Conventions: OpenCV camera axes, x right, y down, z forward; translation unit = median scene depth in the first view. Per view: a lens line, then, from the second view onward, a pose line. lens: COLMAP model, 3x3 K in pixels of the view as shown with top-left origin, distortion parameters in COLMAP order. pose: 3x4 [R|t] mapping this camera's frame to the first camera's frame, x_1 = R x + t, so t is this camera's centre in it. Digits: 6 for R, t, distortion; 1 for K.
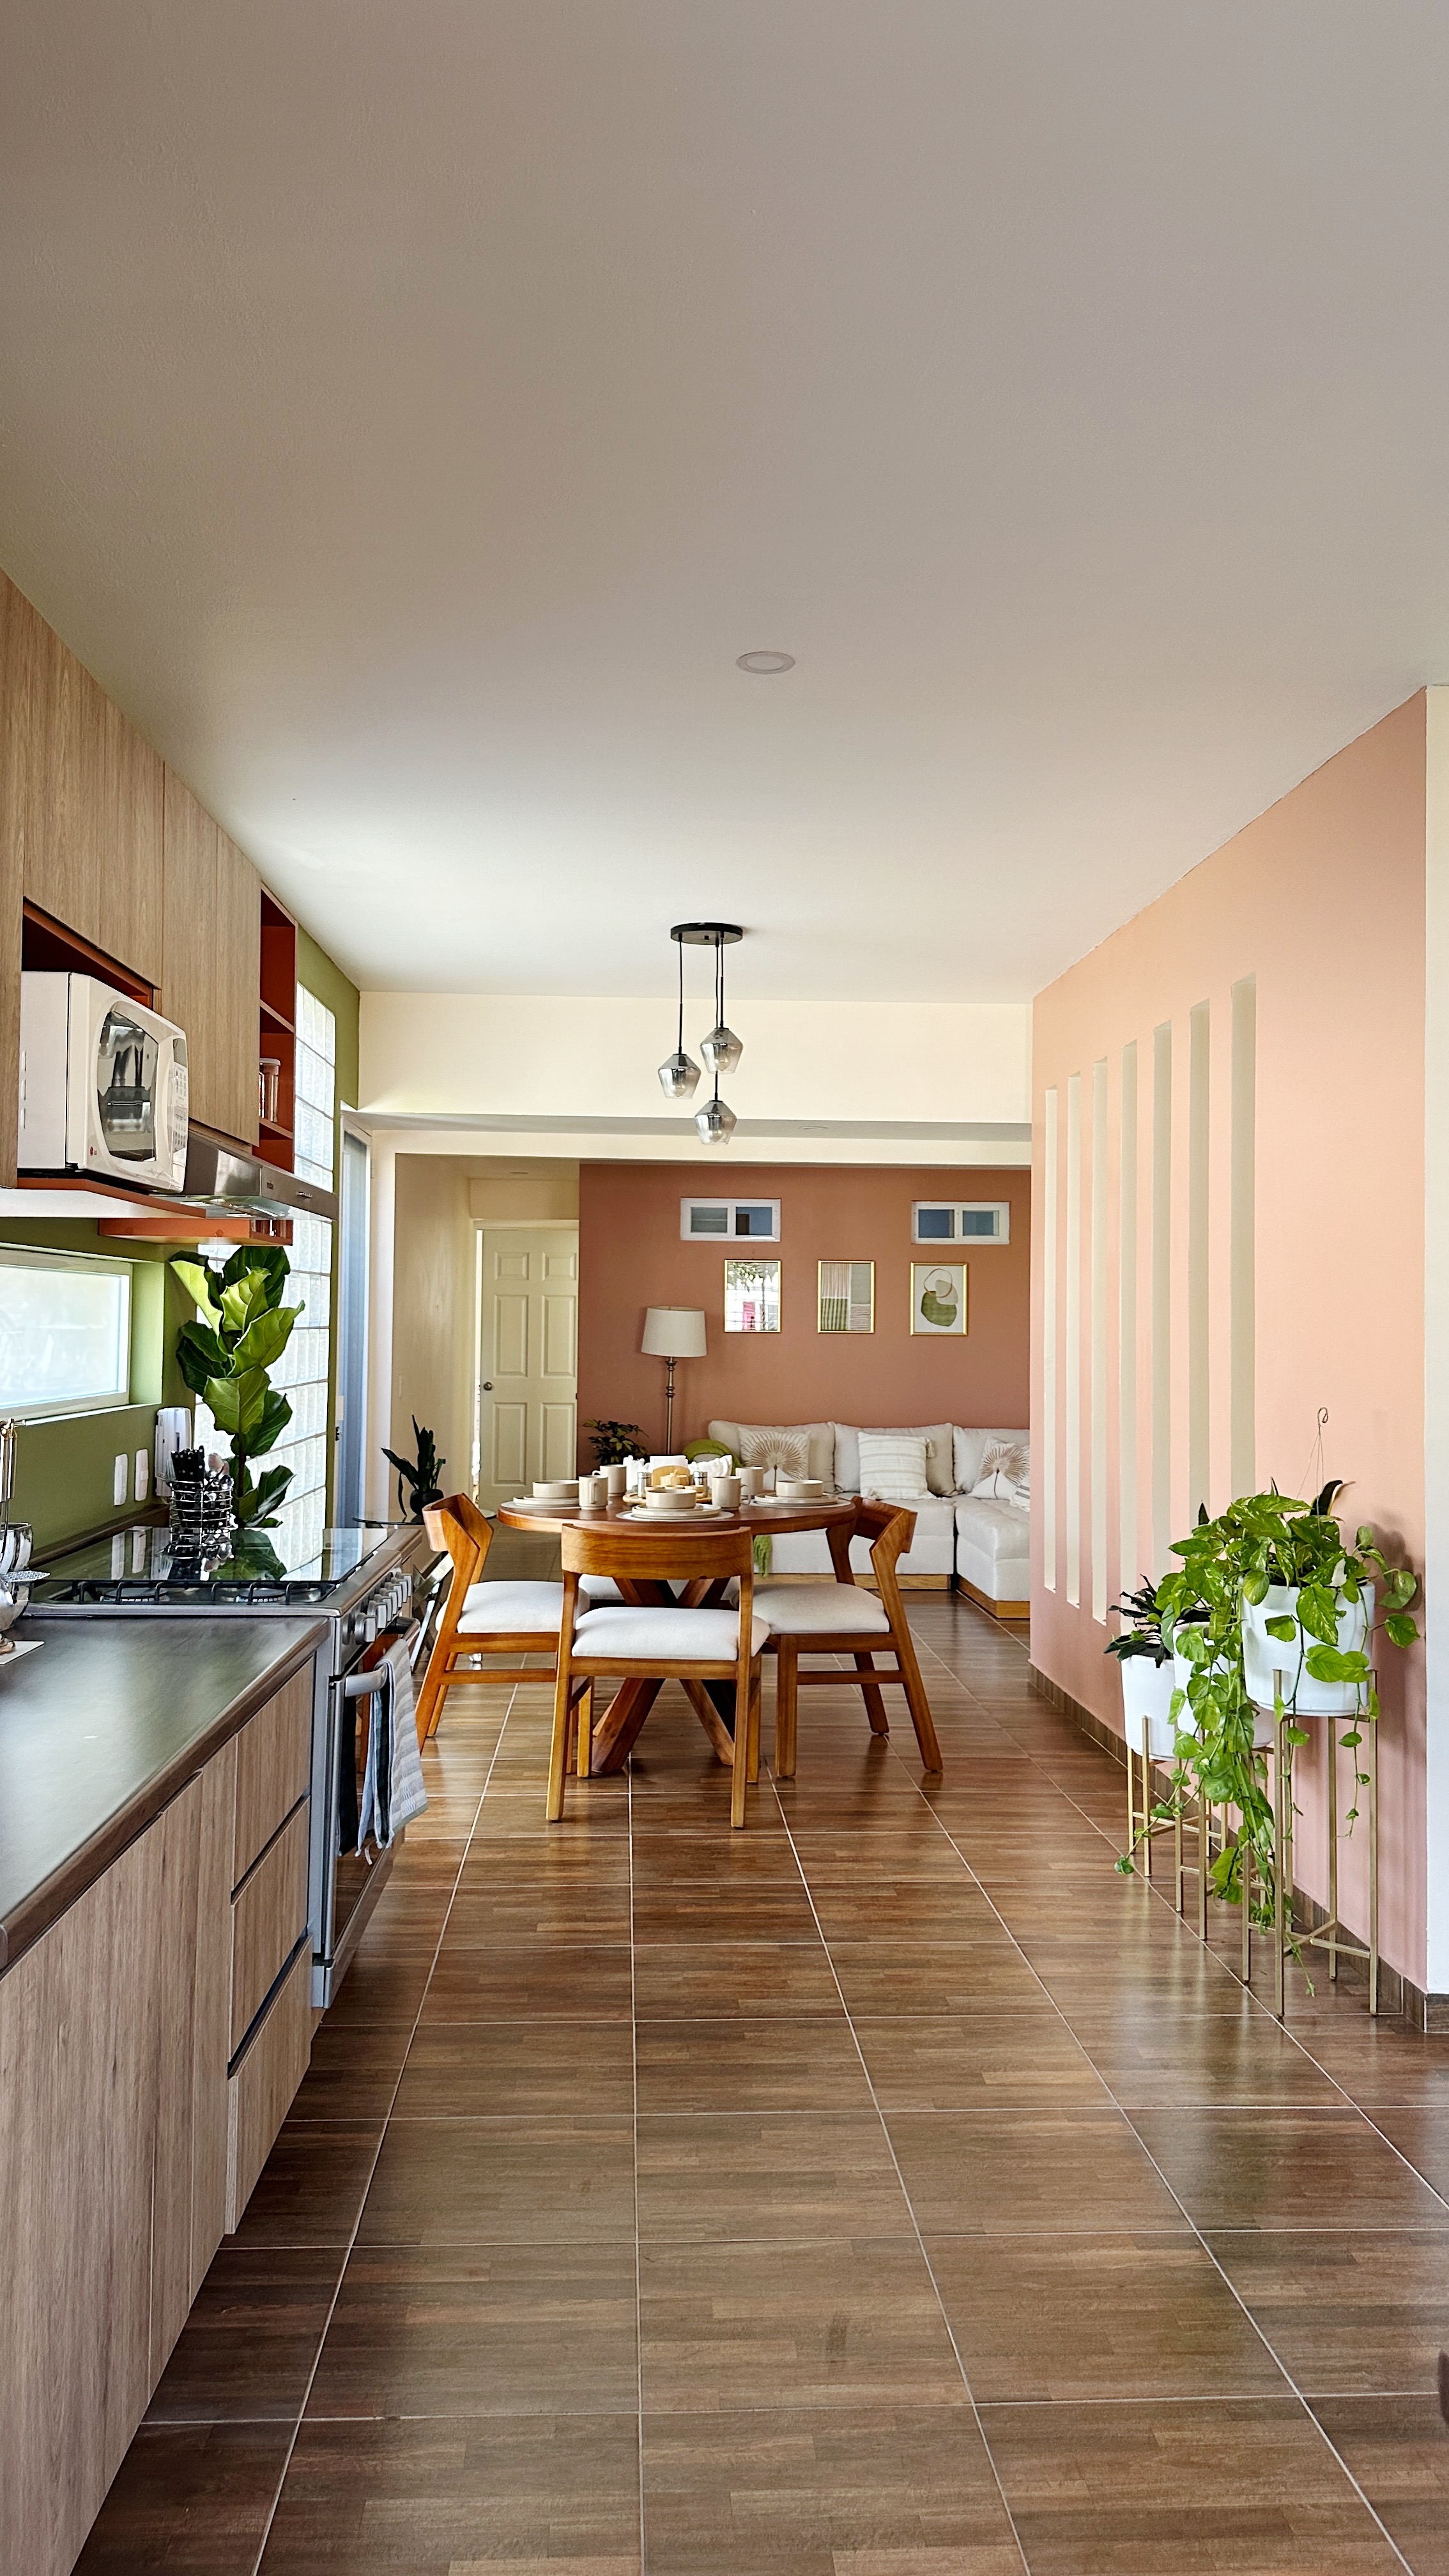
lens RADIAL K [[1815.2, 0, 730.8], [0, 1815.2, 1281.7], [0, 0, 1]] dist [0.078397, -0.091245]
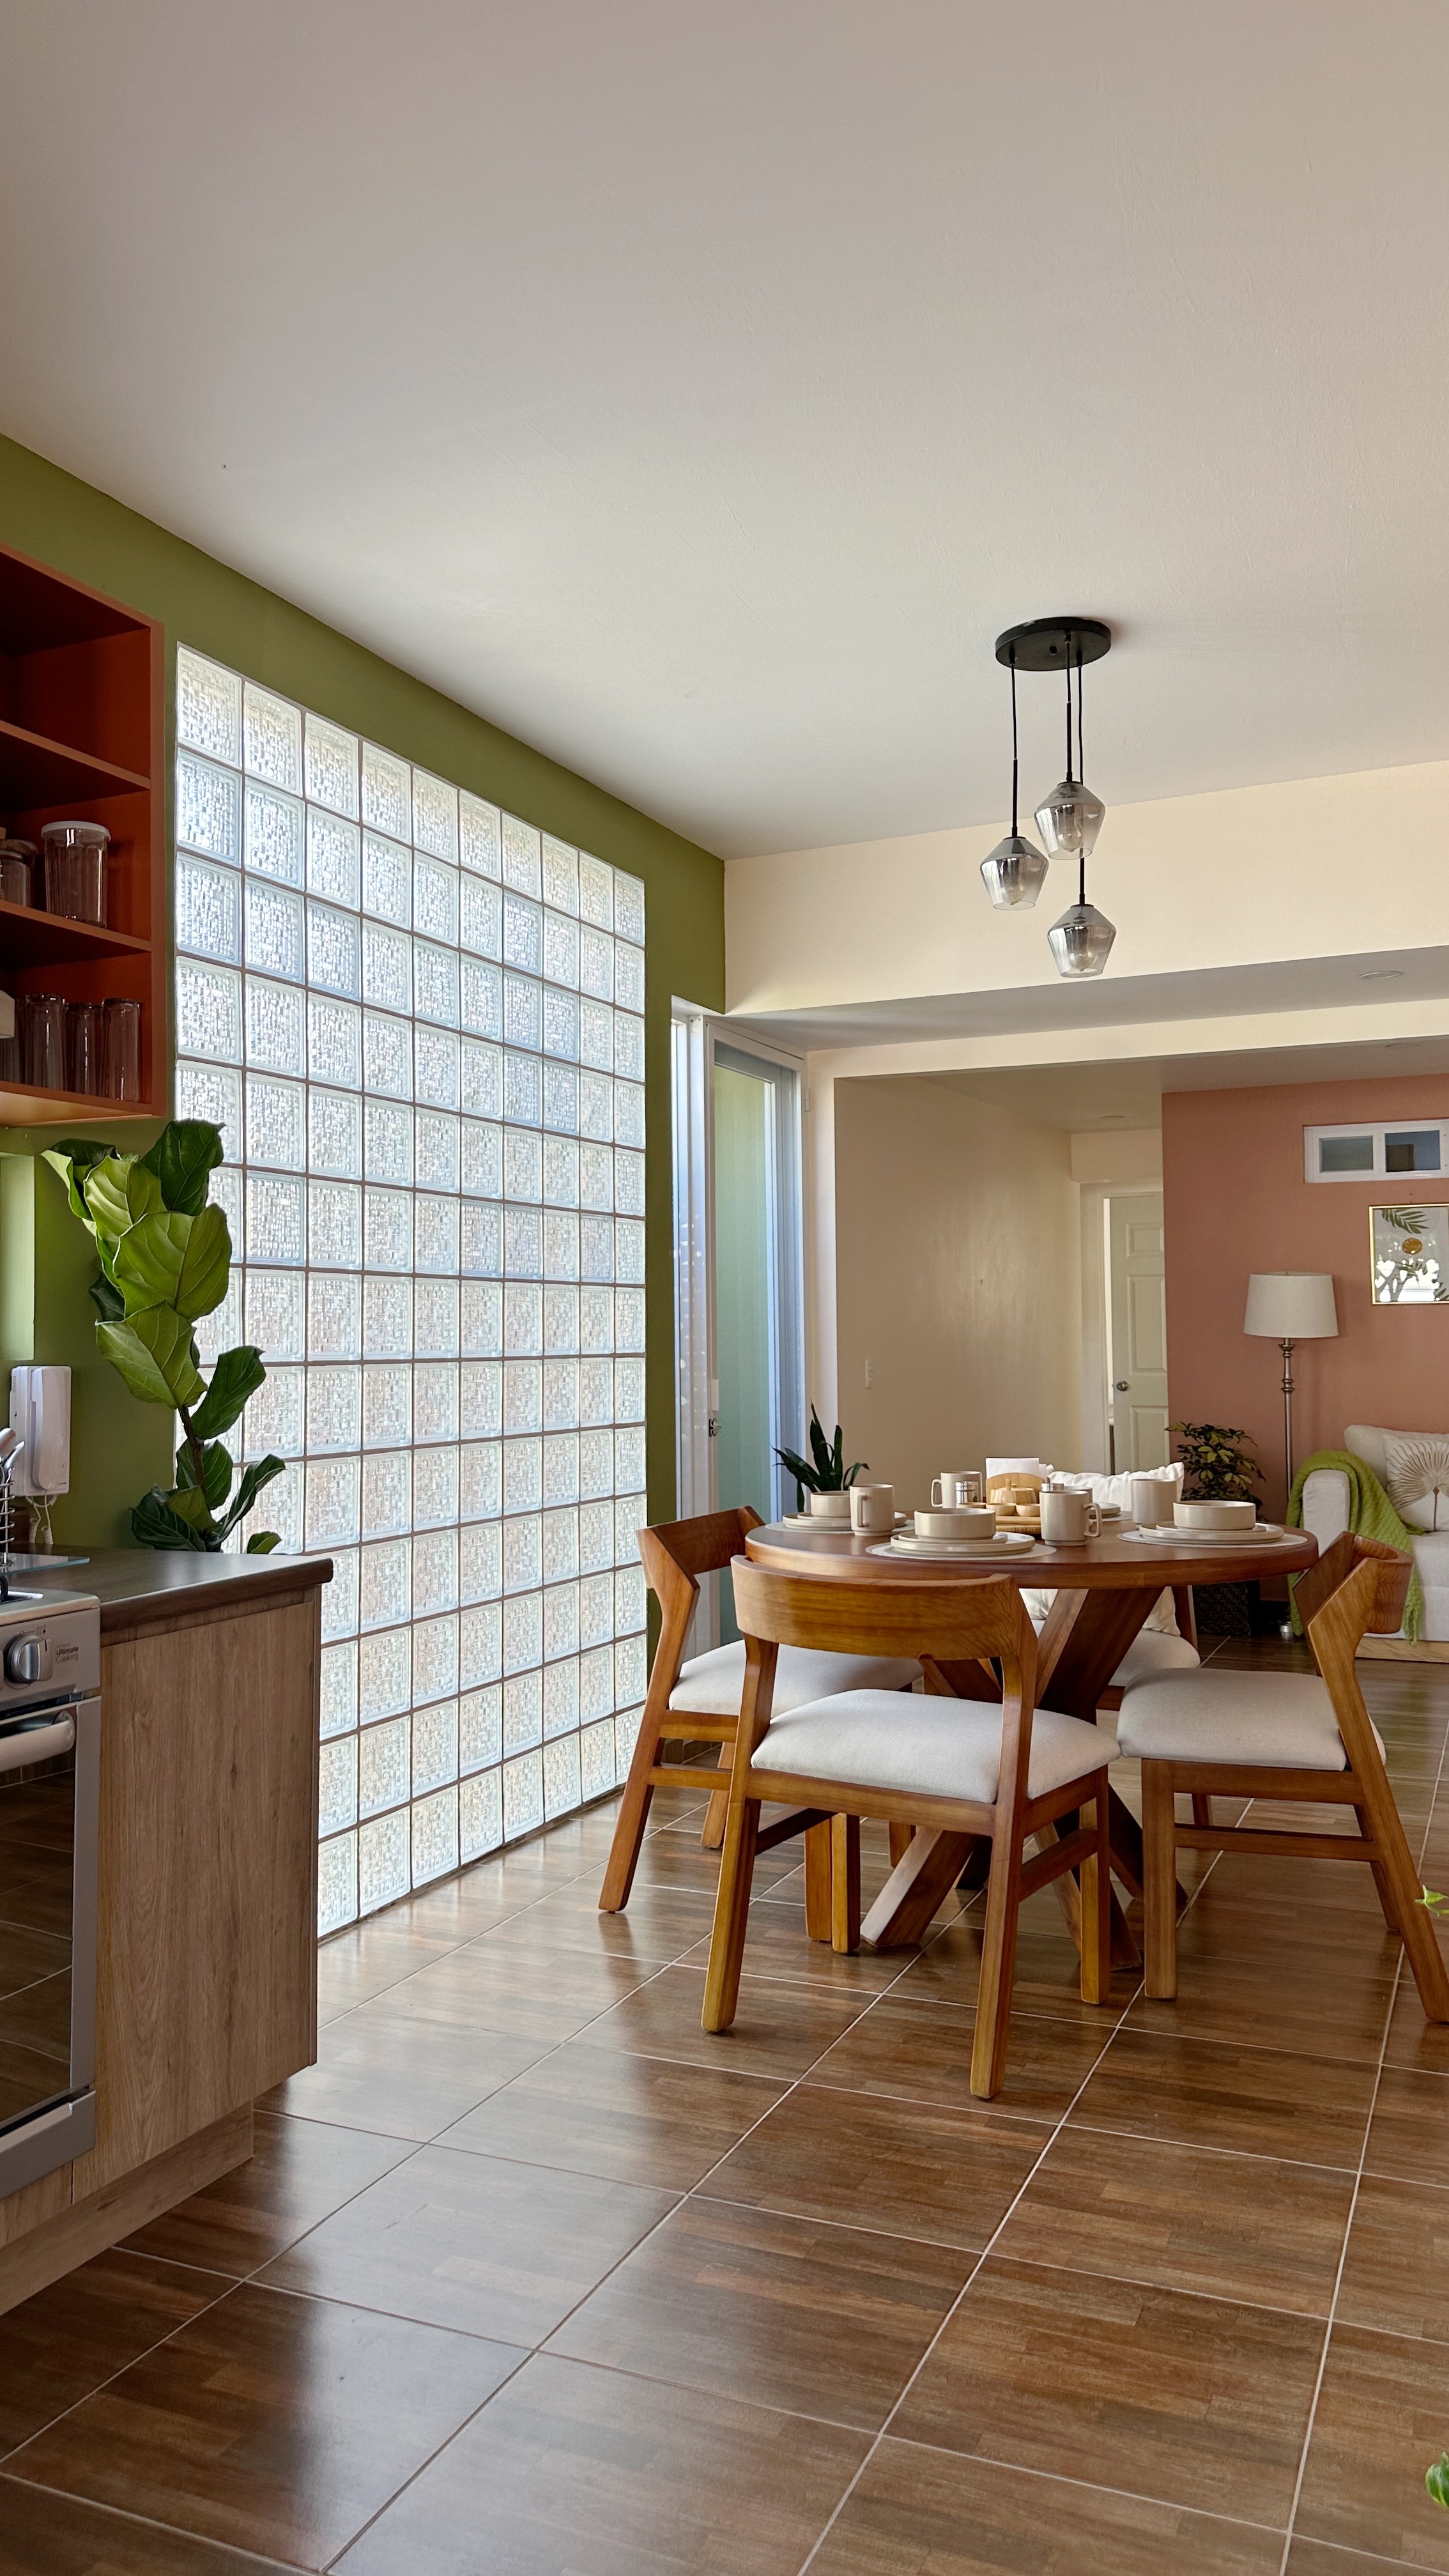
lens RADIAL K [[1815.2, 0, 700.5], [0, 1815.2, 1292.4], [0, 0, 1]] dist [0.078397, -0.091245]
pose [[0.885374, -0.031095, -0.463838, 0.169889], [0.028581, 0.999514, -0.012450, 0.041558], [0.463999, -0.002234, 0.885833, 0.371685]]
